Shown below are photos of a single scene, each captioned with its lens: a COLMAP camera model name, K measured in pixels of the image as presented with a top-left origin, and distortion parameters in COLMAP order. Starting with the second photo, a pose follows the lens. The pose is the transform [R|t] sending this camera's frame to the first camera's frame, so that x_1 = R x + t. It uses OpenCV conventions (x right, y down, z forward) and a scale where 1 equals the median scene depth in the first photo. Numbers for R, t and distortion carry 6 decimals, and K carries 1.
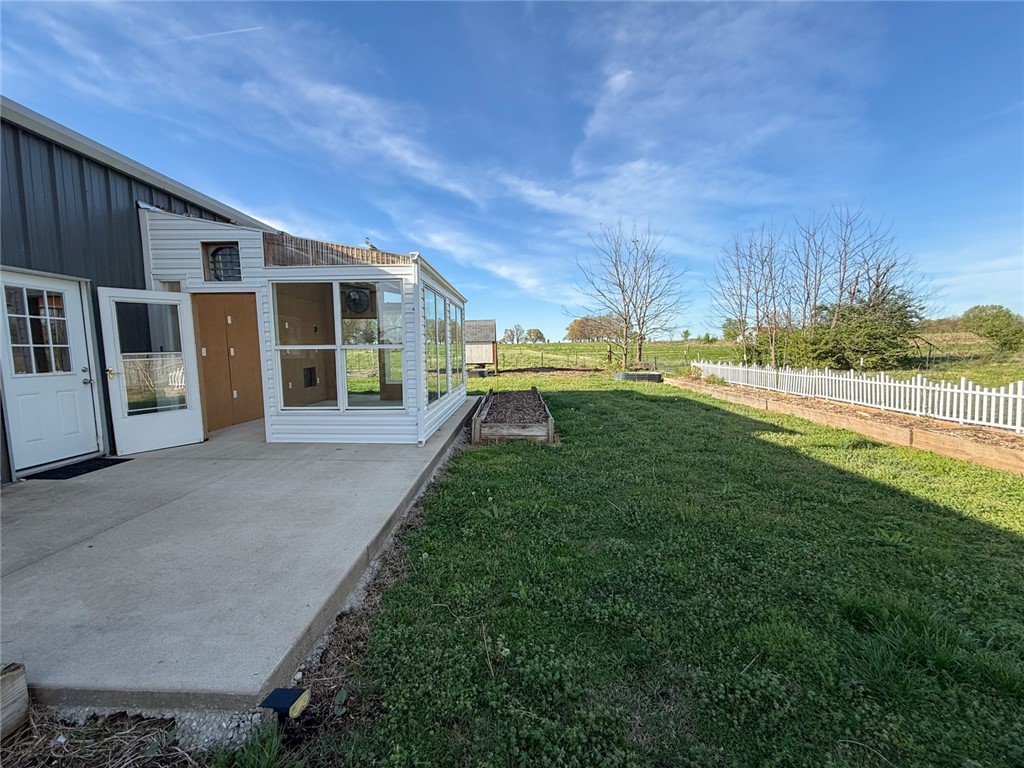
lens RADIAL K [[409.0, 0, 507.0], [0, 409.0, 376.2], [0, 0, 1]] dist [-0.003176, 0.000583]
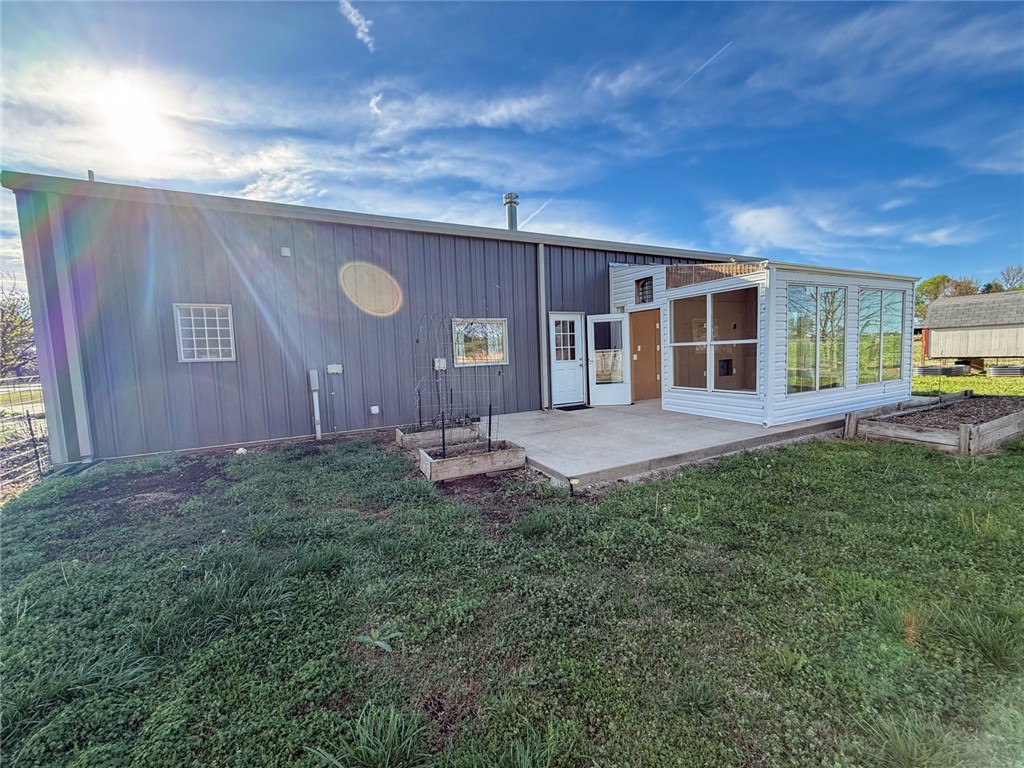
lens RADIAL K [[409.0, 0, 511.0], [0, 409.0, 387.2], [0, 0, 1]] dist [-0.003176, 0.000583]
pose [[0.475160, 0.065623, -0.877449, 0.377926], [-0.026155, 0.997828, 0.060462, 0.004231], [0.879511, -0.005779, 0.475844, -0.155385]]
